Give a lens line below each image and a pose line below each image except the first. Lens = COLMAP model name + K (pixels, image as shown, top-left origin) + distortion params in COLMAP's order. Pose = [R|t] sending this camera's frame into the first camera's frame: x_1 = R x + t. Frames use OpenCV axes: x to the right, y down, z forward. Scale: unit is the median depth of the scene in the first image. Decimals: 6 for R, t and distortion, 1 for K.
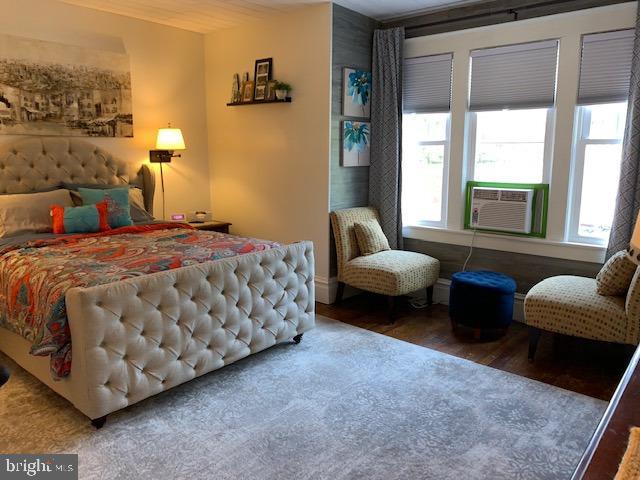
lens RADIAL K [[490.3, 0, 320.0], [0, 490.3, 240.0], [0, 0, 1]] dist [0.037522, -0.042118]
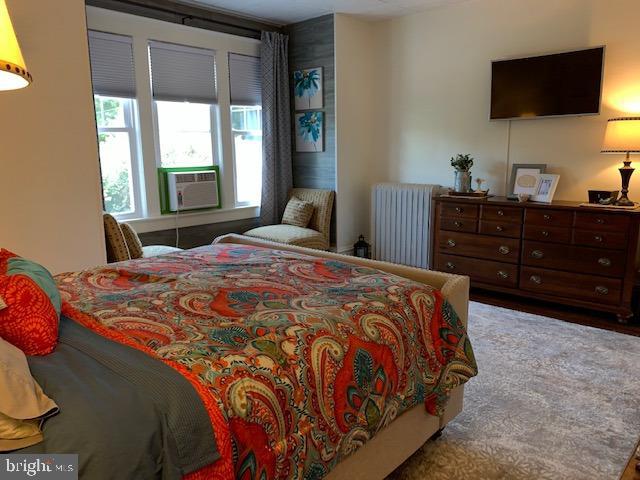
lens RADIAL K [[490.3, 0, 320.0], [0, 490.3, 240.0], [0, 0, 1]] dist [0.037522, -0.042118]
pose [[0.033195, -0.190377, 0.981150, -0.641772], [0.186390, 0.965648, 0.181062, -0.085866], [-0.981915, 0.176866, 0.067539, 0.550532]]
